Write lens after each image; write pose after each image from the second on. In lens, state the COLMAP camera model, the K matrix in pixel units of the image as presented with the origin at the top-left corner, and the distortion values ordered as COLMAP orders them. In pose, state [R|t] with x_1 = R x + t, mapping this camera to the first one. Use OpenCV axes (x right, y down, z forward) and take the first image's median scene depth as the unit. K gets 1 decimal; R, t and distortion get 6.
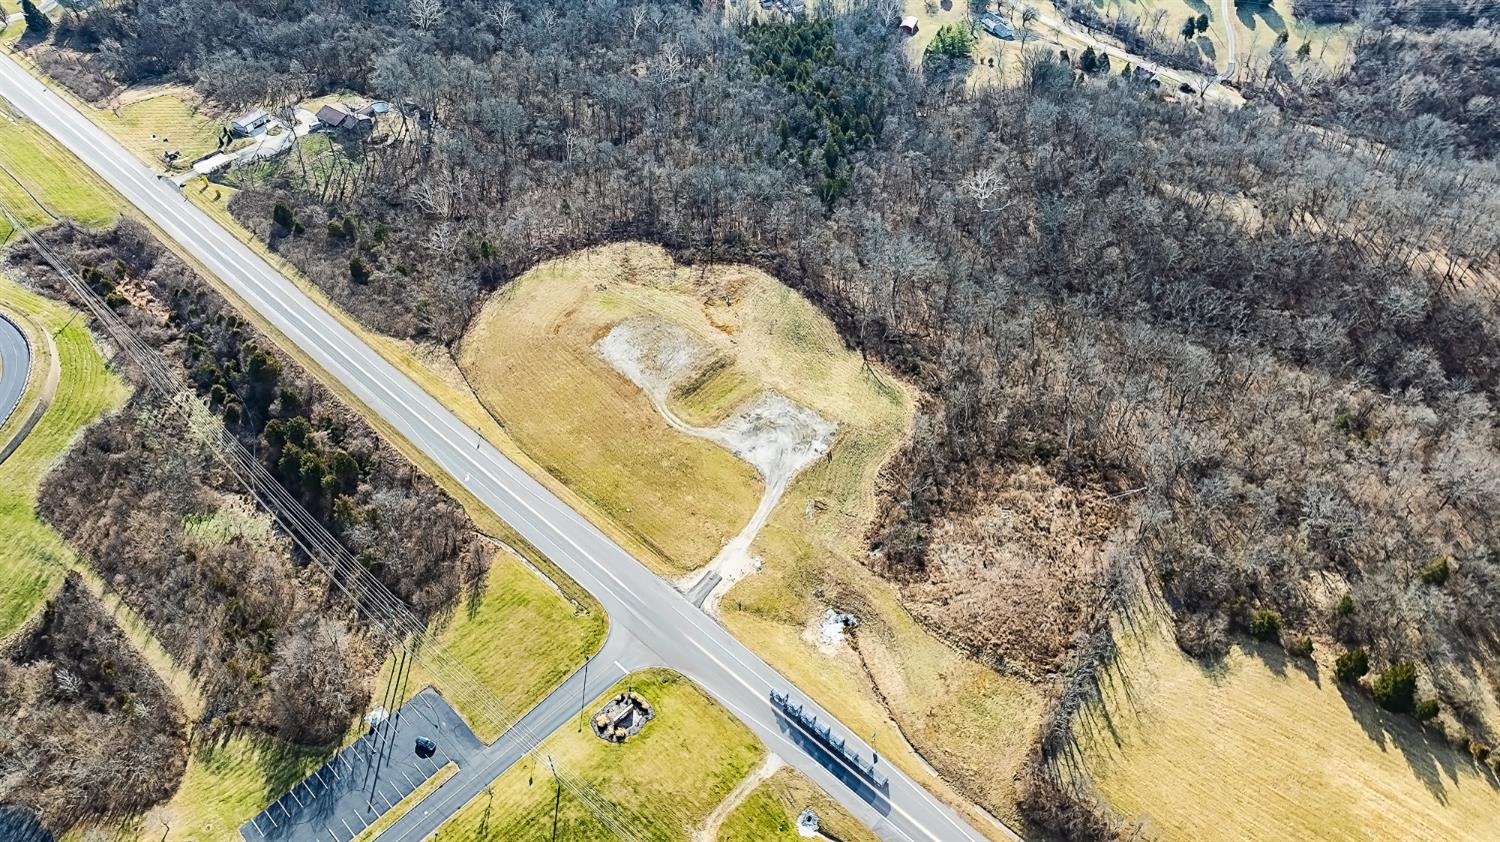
lens RADIAL K [[1065.9, 0, 741.9], [0, 1065.9, 414.4], [0, 0, 1]] dist [-0.025105, 0.016803]
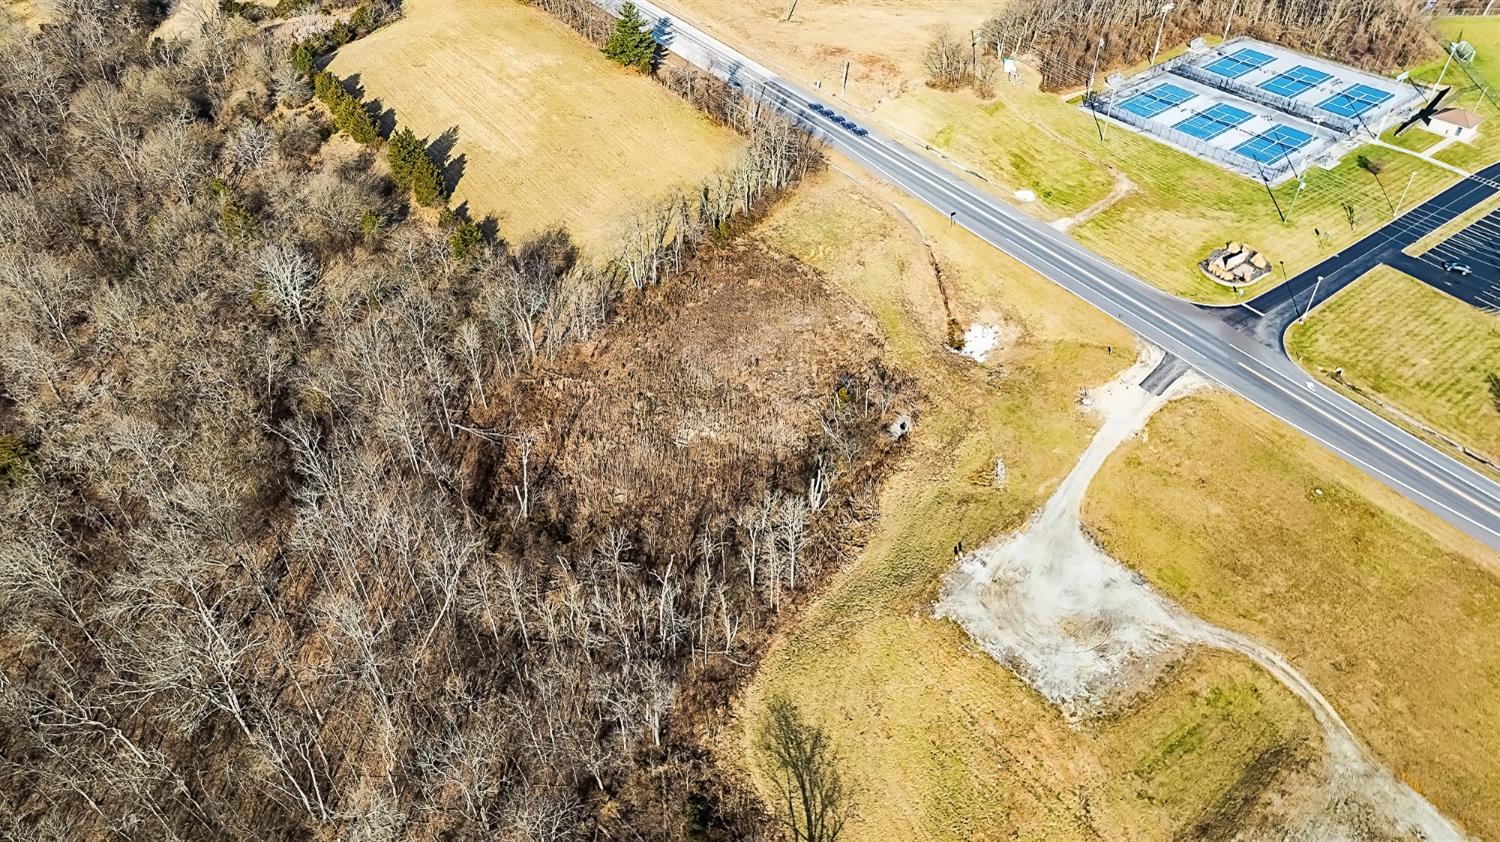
lens RADIAL K [[1065.9, 0, 747.3], [0, 1065.9, 420.3], [0, 0, 1]] dist [-0.025105, 0.016803]
pose [[-0.983691, -0.112160, 0.140612, 0.121693], [0.133588, 0.067893, 0.988709, -0.516381], [-0.120440, 0.991368, -0.051803, 0.999259]]
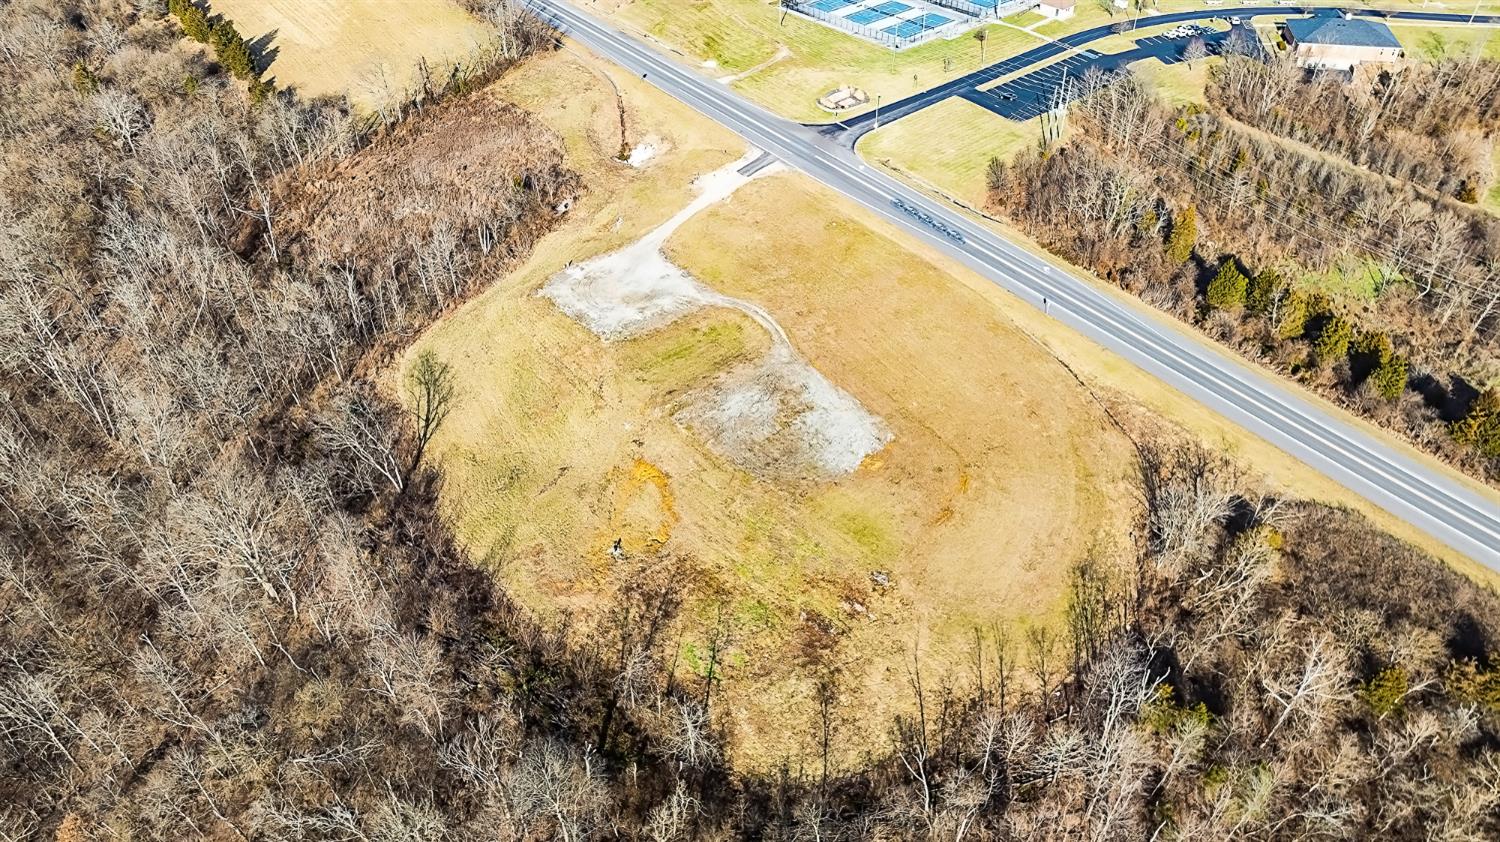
lens RADIAL K [[1065.9, 0, 750.2], [0, 1065.9, 420.6], [0, 0, 1]] dist [-0.025105, 0.016803]
pose [[-0.987916, -0.082159, 0.131424, -0.158931], [0.124914, 0.079928, 0.988943, -0.704161], [-0.091755, 0.993409, -0.068699, 1.179650]]
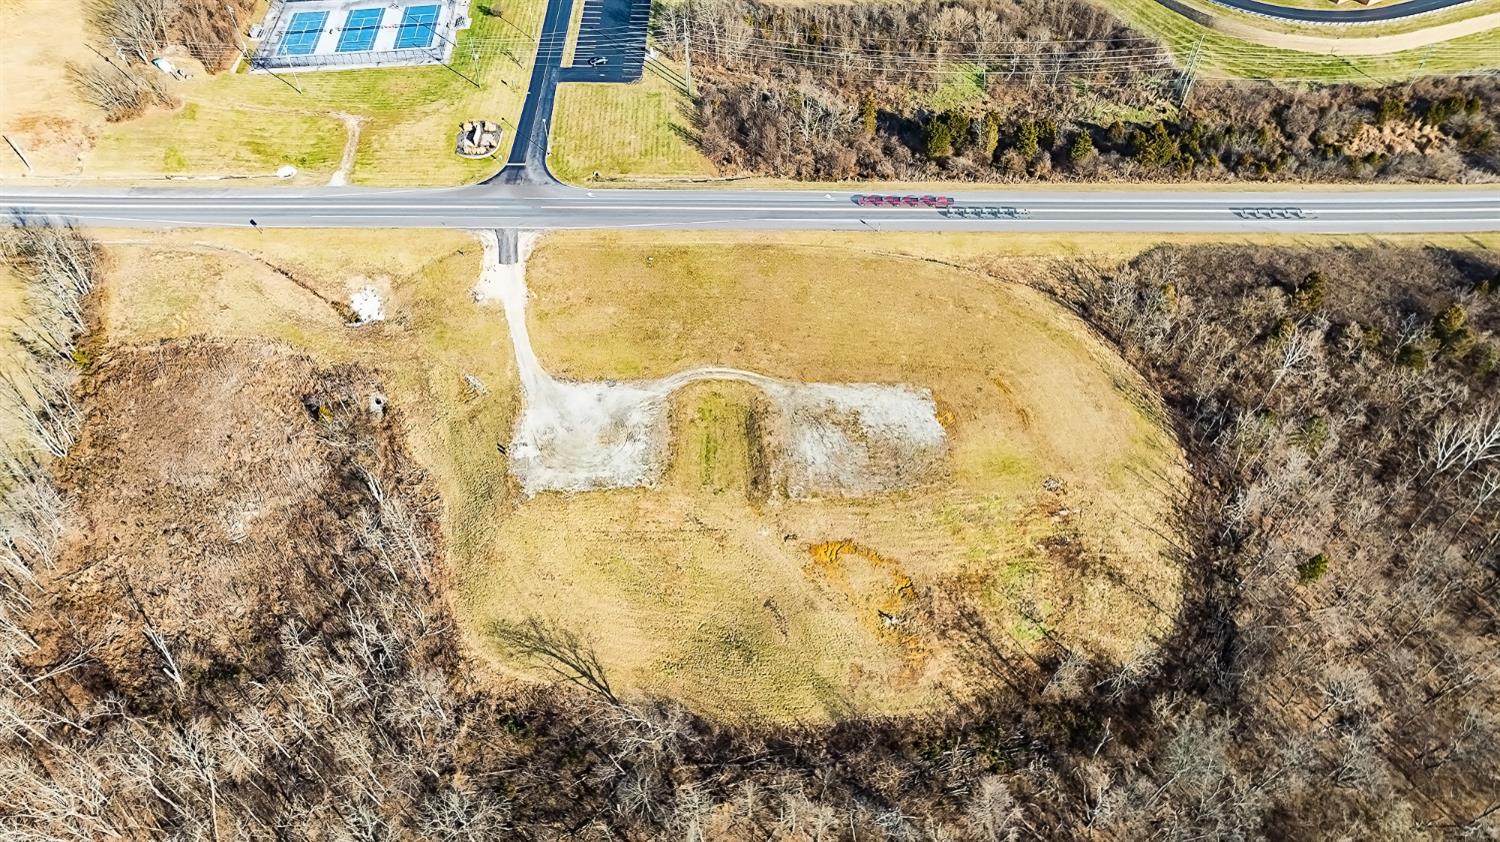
lens RADIAL K [[1065.9, 0, 746.2], [0, 1065.9, 415.6], [0, 0, 1]] dist [-0.025105, 0.016803]
pose [[-0.726315, 0.533753, -0.433099, 0.261043], [-0.483198, 0.051650, 0.873986, -0.656199], [0.488862, 0.844062, 0.220394, 0.928455]]
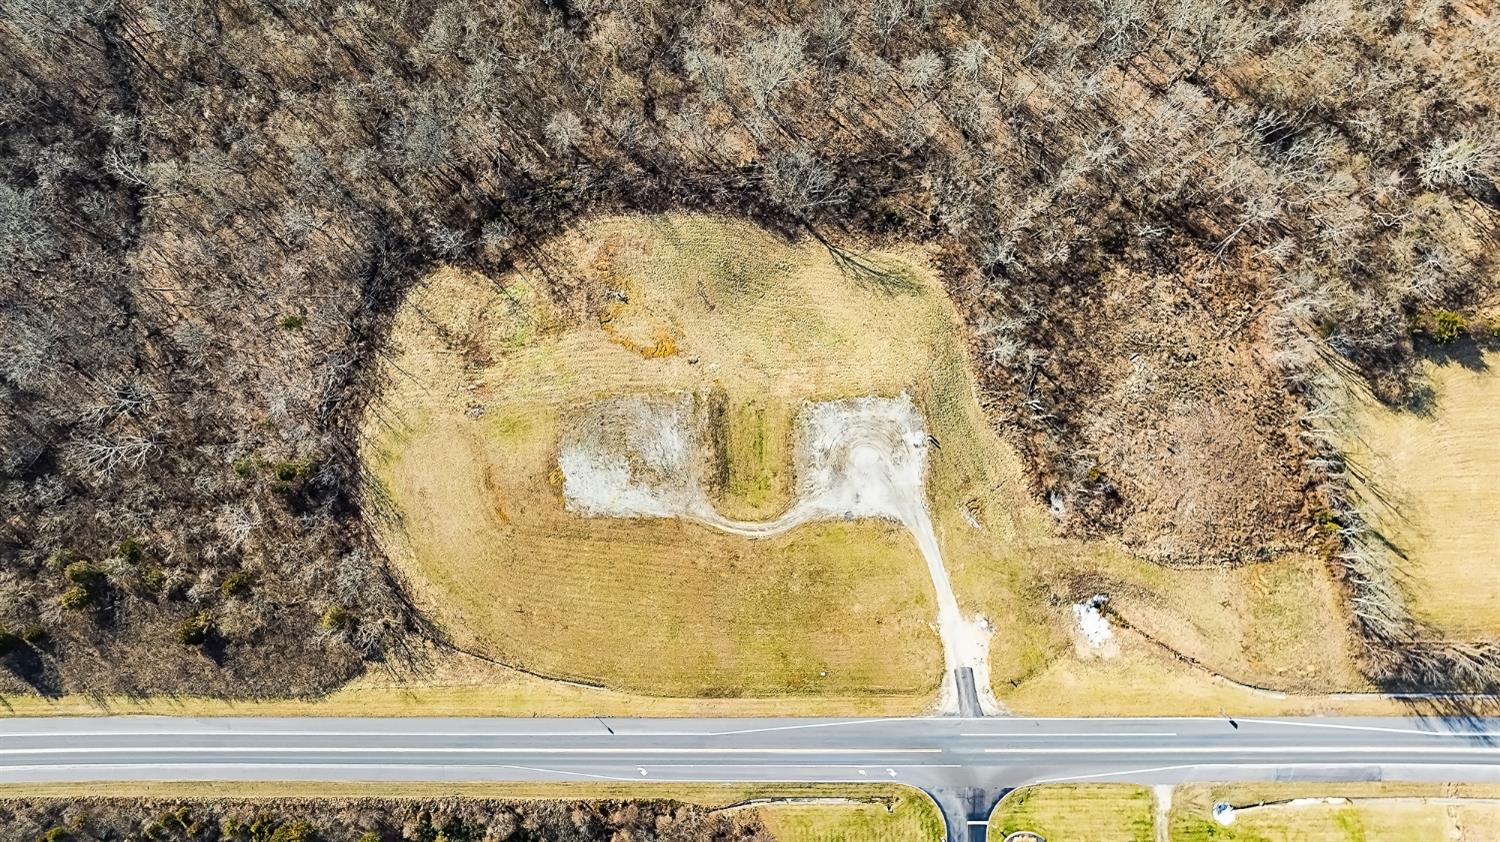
lens RADIAL K [[1065.9, 0, 745.2], [0, 1065.9, 428.2], [0, 0, 1]] dist [-0.025105, 0.016803]
pose [[0.723591, -0.690218, -0.003815, -0.012510], [0.497970, 0.518203, 0.695335, -0.617818], [-0.477956, -0.505038, 0.718675, 0.501686]]
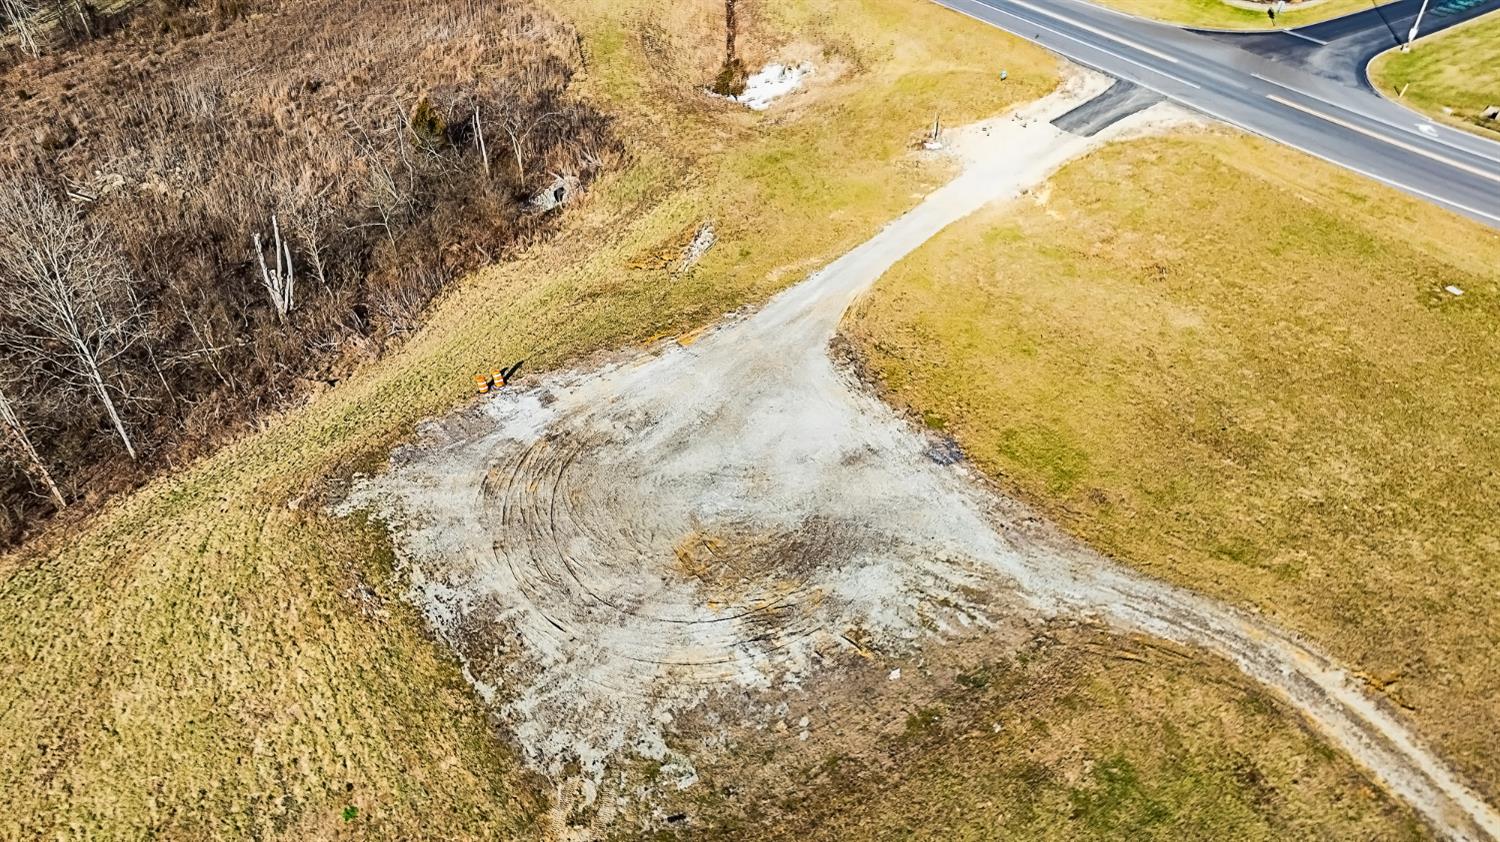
lens RADIAL K [[1065.9, 0, 743.5], [0, 1065.9, 419.9], [0, 0, 1]] dist [-0.025105, 0.016803]
pose [[-0.965729, -0.143705, 0.216140, -0.010174], [0.195742, 0.143626, 0.970081, -0.157208], [-0.170448, 0.979143, -0.110575, 1.048806]]
